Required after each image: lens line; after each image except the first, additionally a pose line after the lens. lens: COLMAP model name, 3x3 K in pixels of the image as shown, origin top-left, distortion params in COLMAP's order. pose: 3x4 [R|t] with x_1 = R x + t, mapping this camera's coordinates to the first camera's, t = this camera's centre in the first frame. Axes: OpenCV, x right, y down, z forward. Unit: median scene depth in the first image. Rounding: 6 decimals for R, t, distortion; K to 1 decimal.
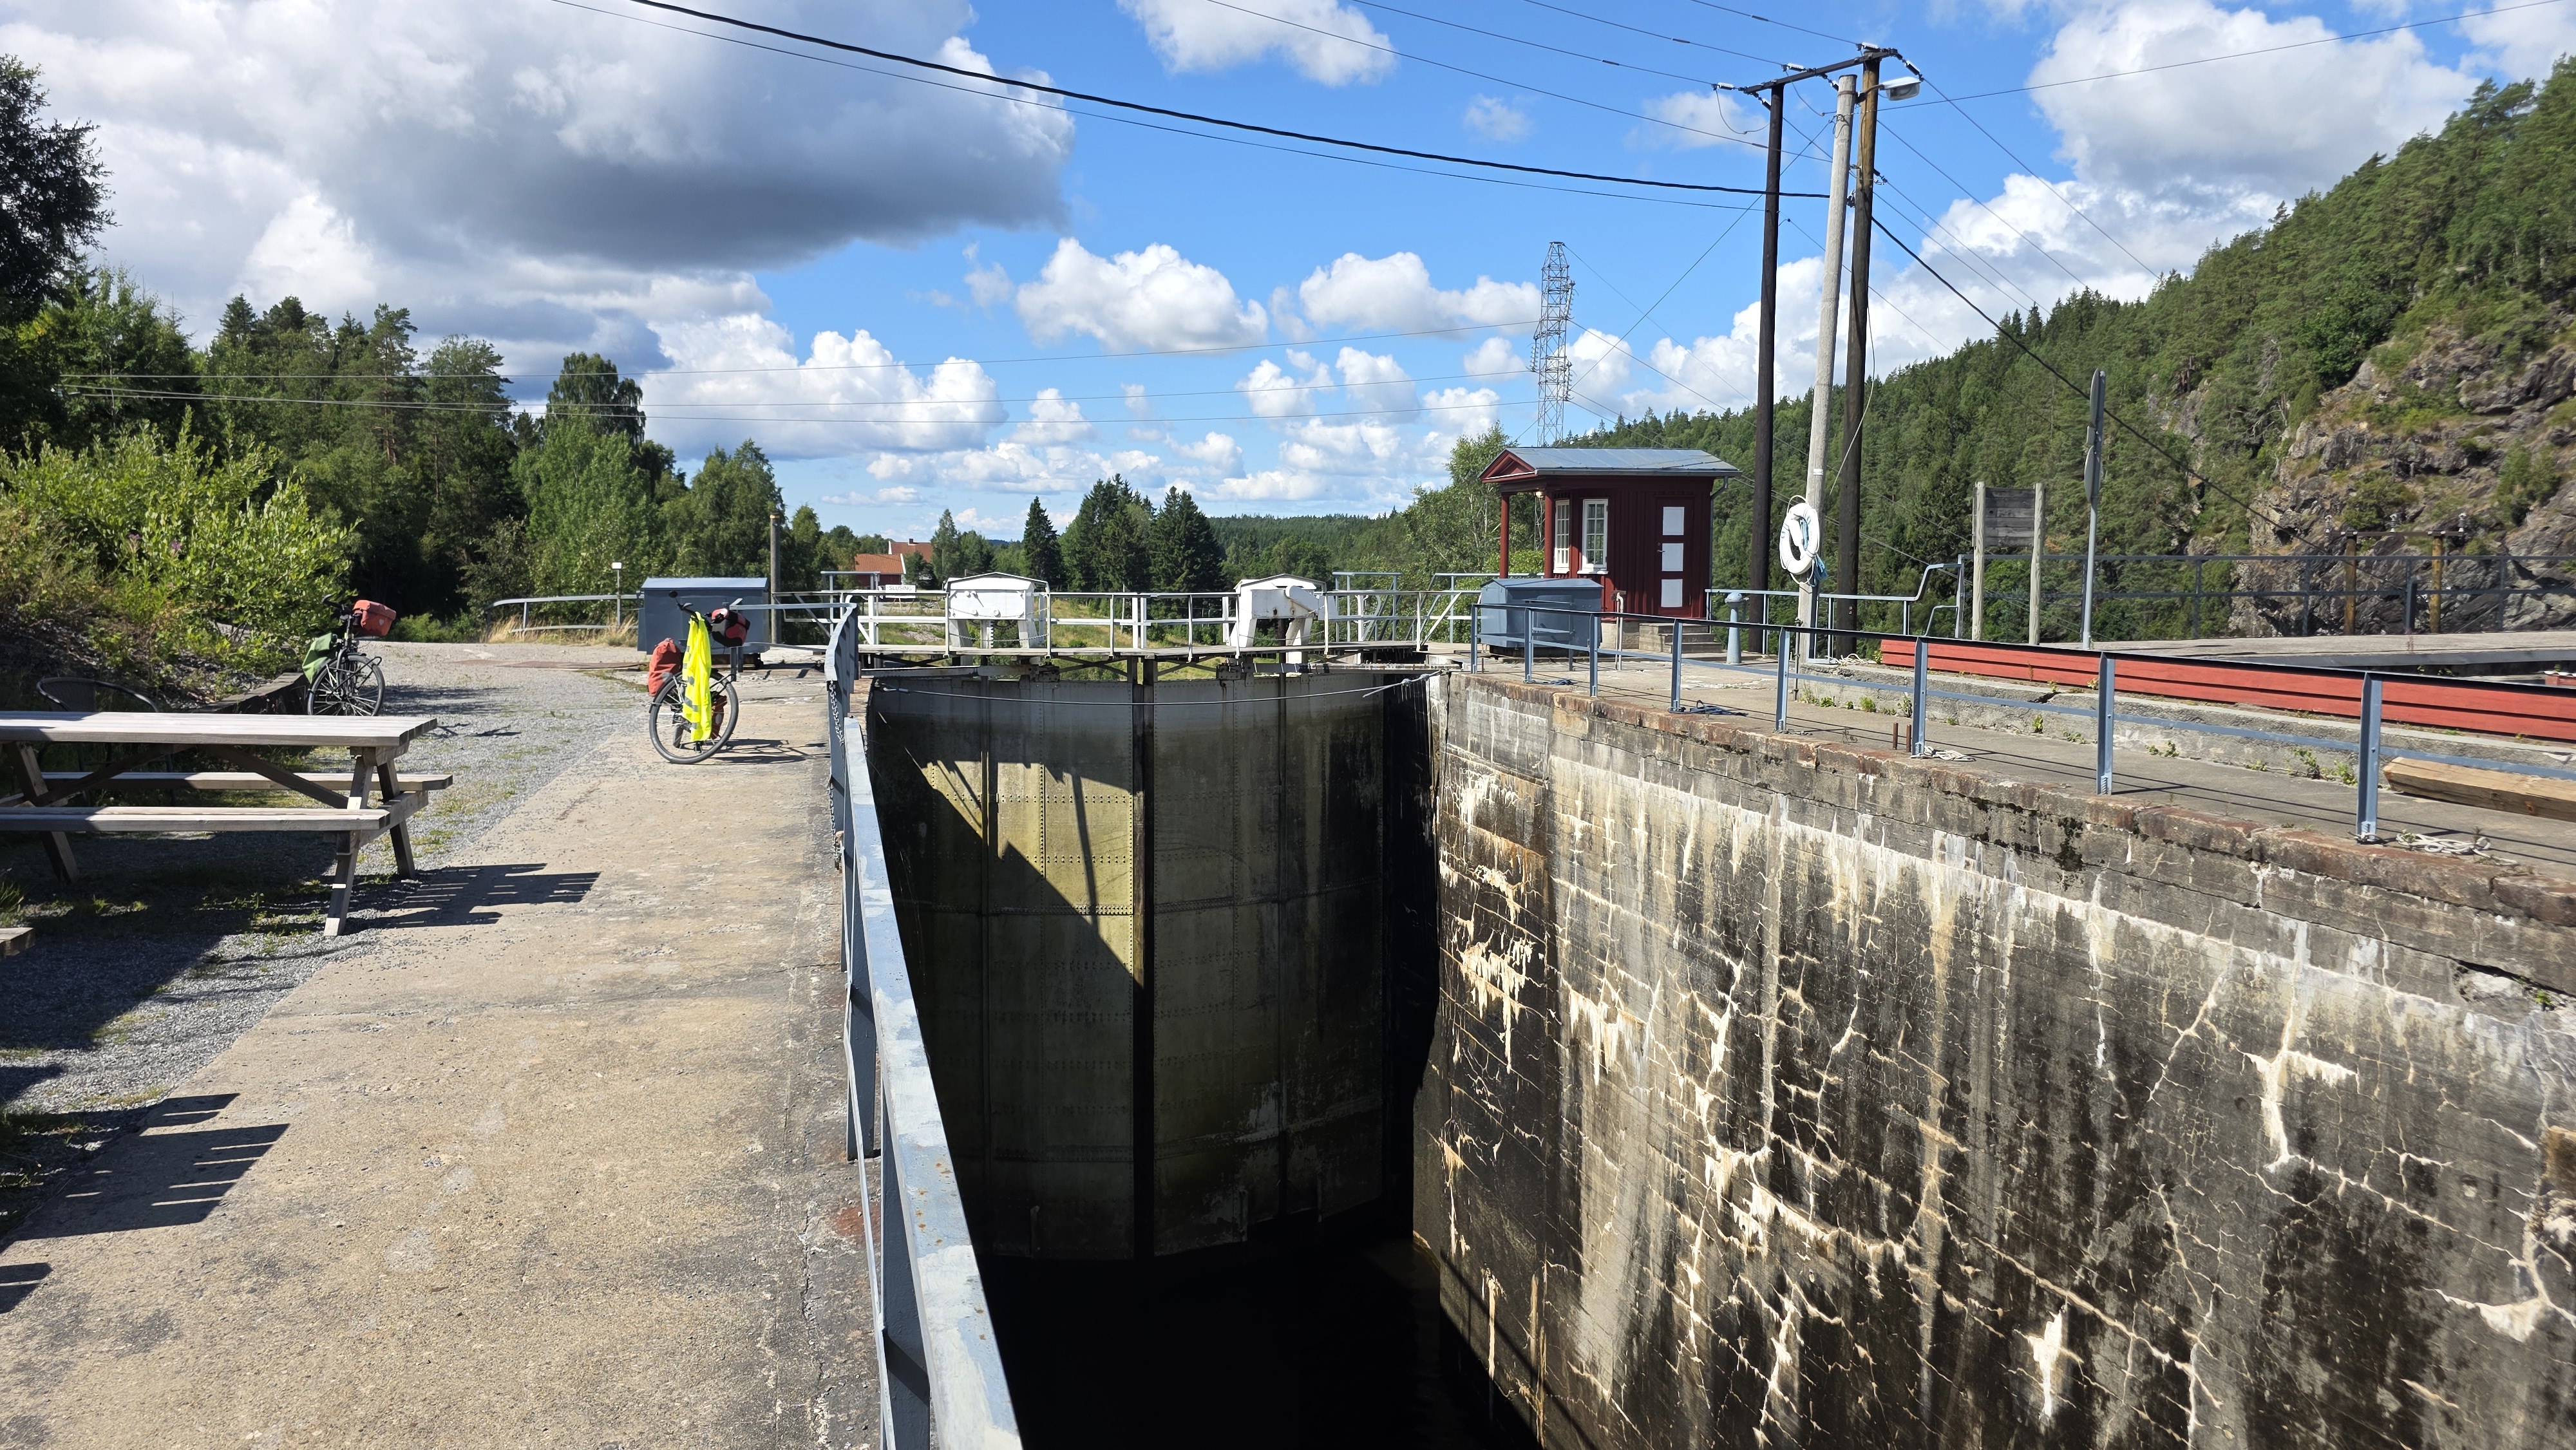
lens RADIAL K [[1723.0, 0, 1295.5], [0, 1723.0, 697.4], [0, 0, 1]] dist [0.062886, -0.052563]
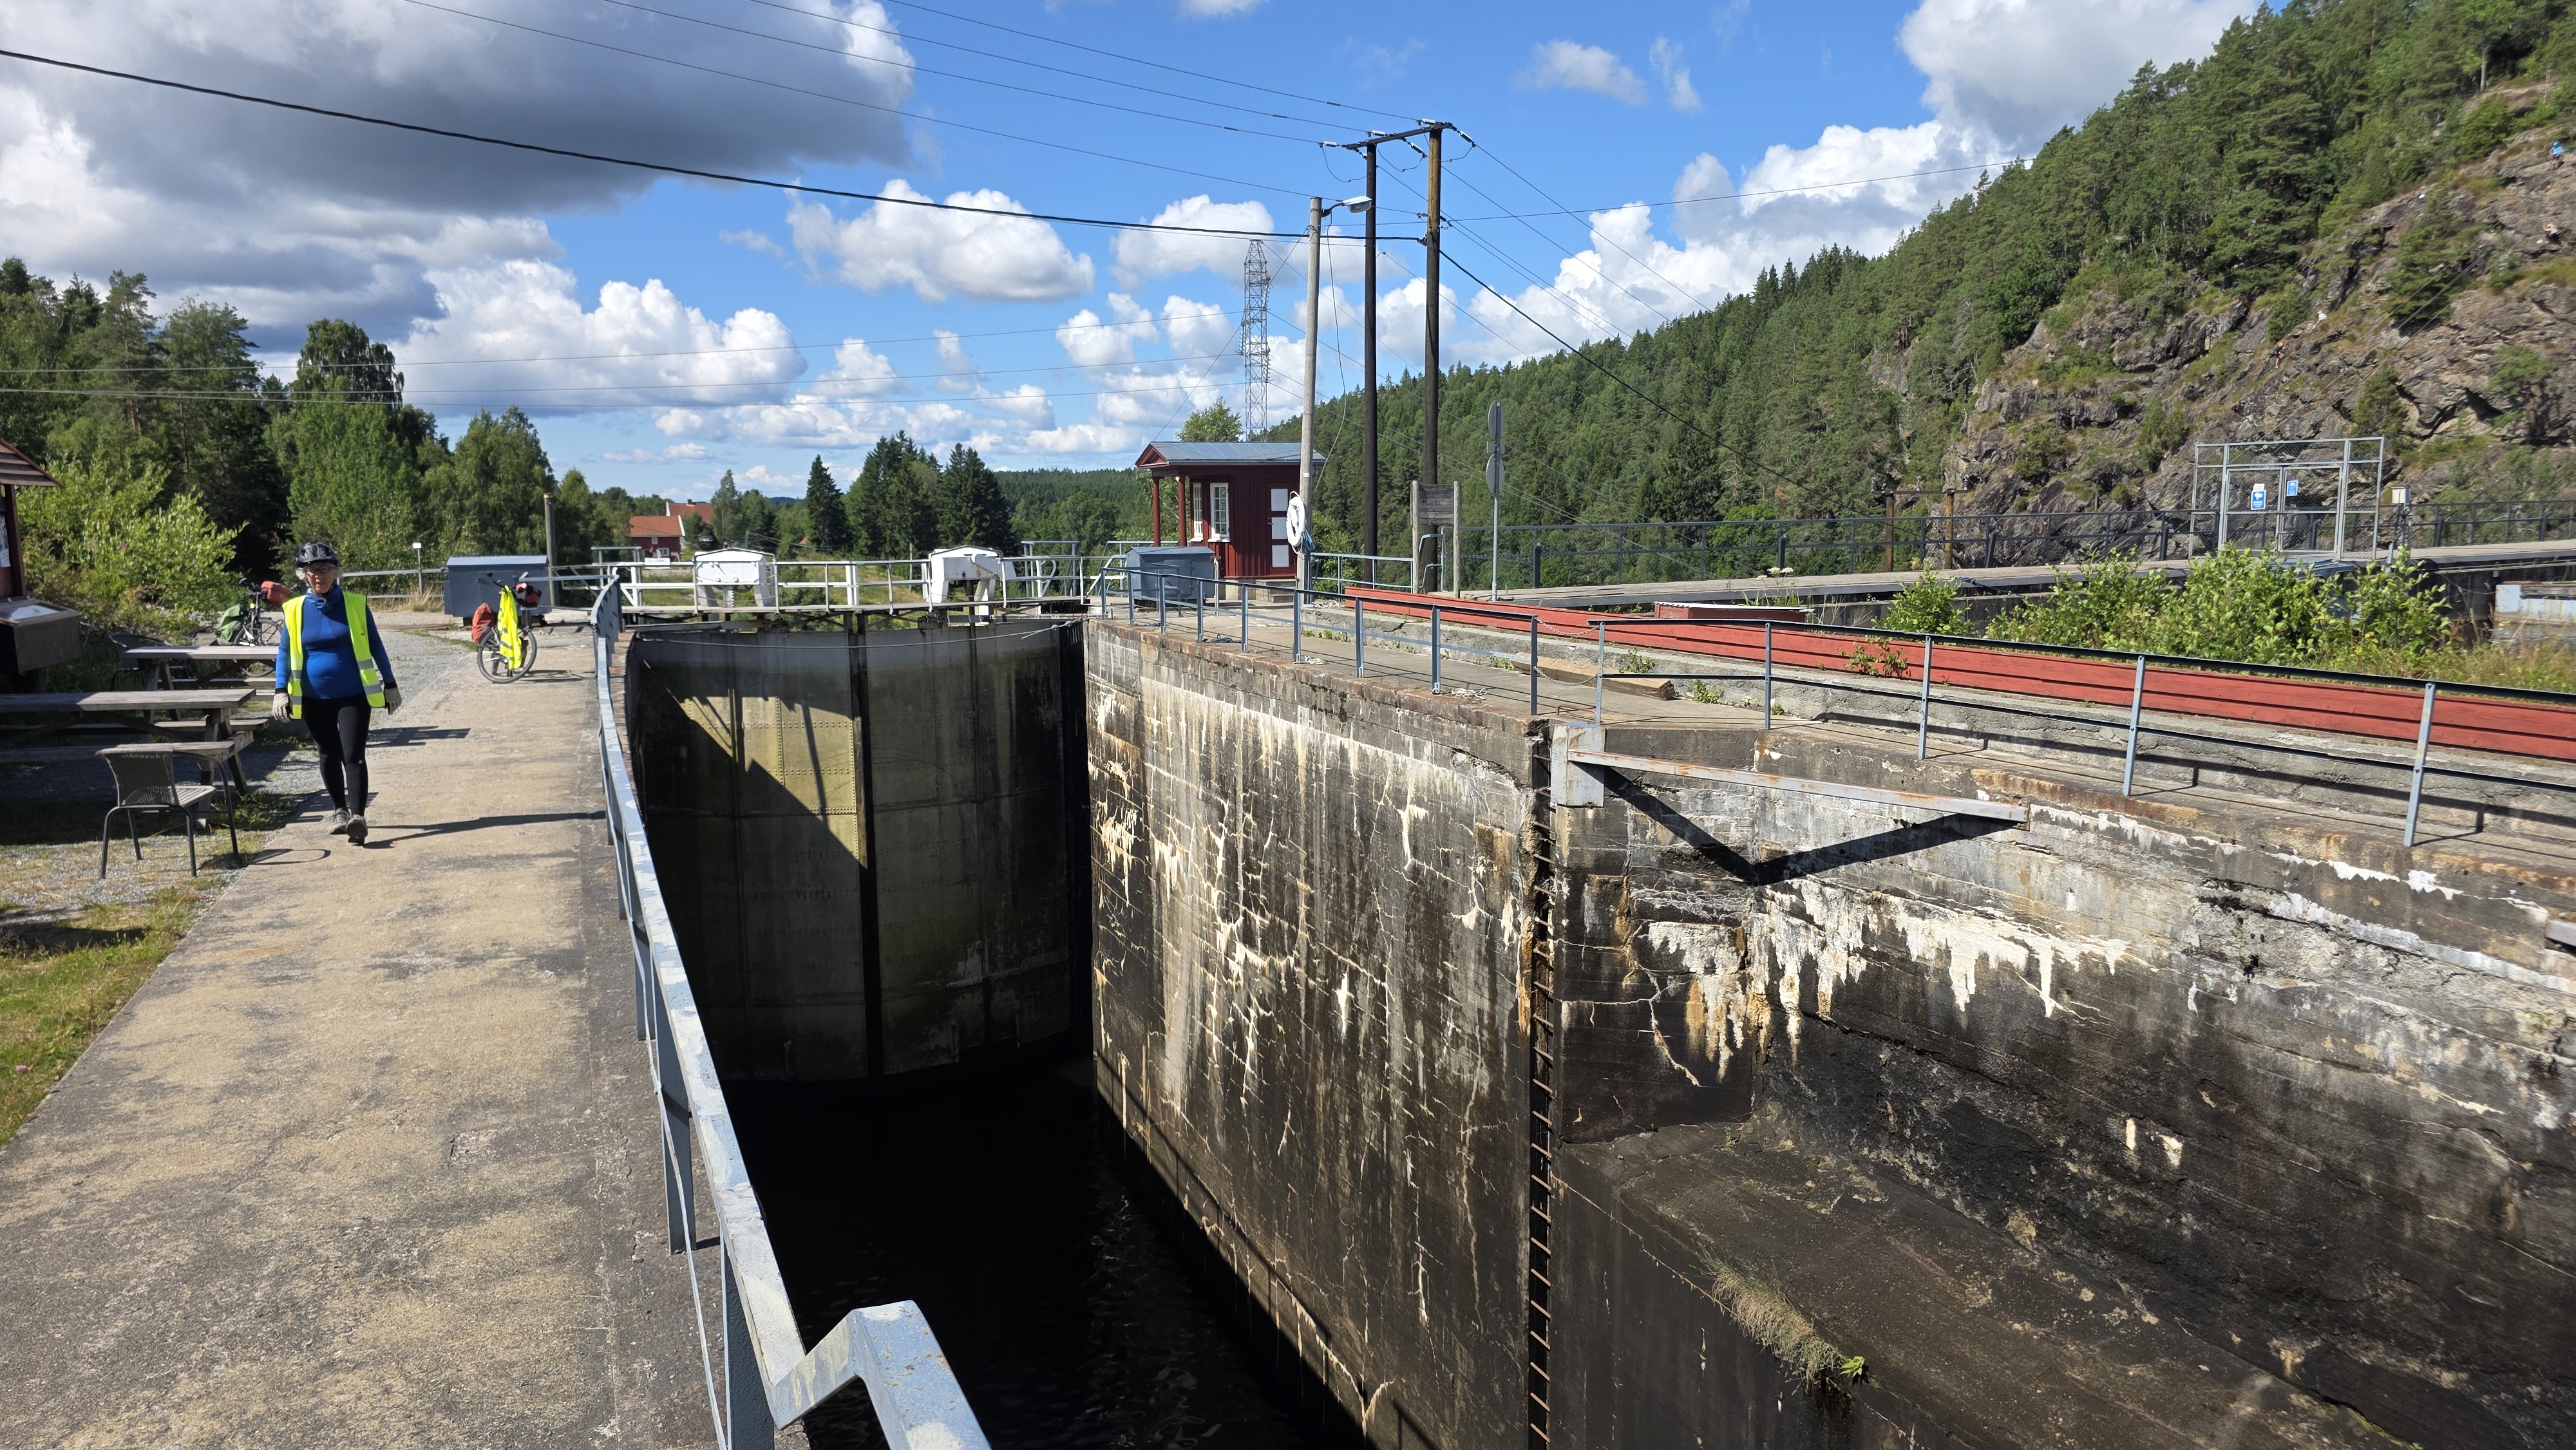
lens RADIAL K [[1723.0, 0, 1297.0], [0, 1723.0, 746.2], [0, 0, 1]] dist [0.062886, -0.052563]
pose [[0.993379, -0.029717, 0.110971, 0.018435], [0.023585, 0.998143, 0.056167, 0.002310], [-0.112434, -0.053177, 0.992235, -0.064401]]
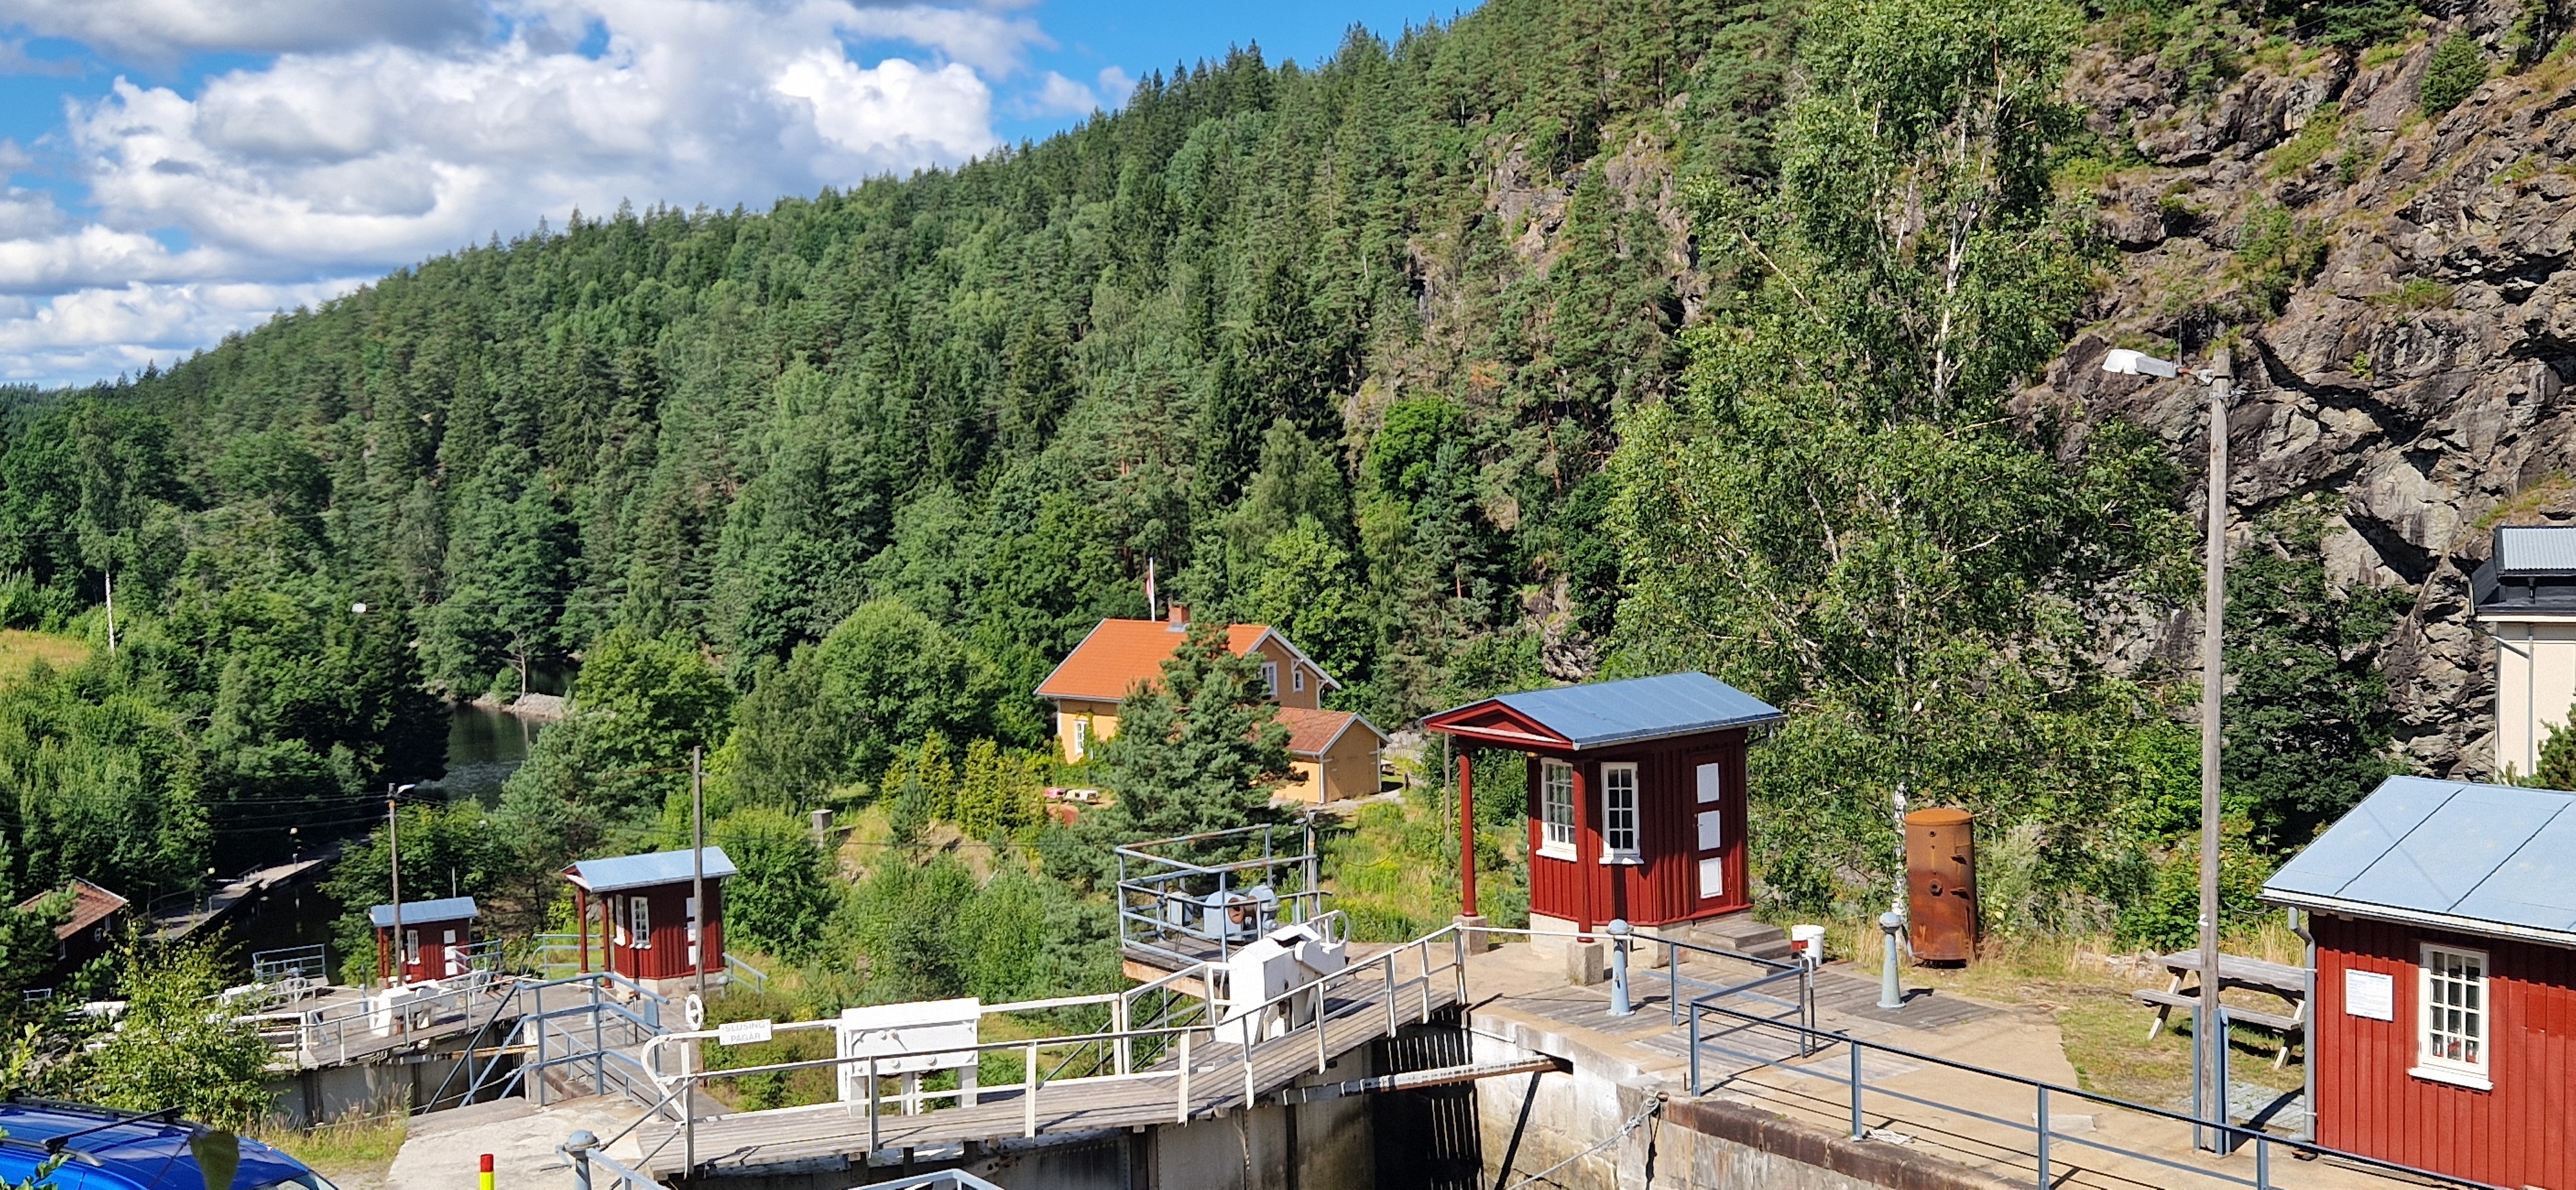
lens RADIAL K [[2471.2, 0, 1315.6], [0, 2471.2, 629.1], [0, 0, 1]] dist [0.062770, 0.000000]
pose [[0.865655, -0.070540, 0.495647, -0.154090], [0.073014, 0.997227, 0.014404, -0.014432], [-0.495289, 0.023721, 0.868404, 0.322436]]
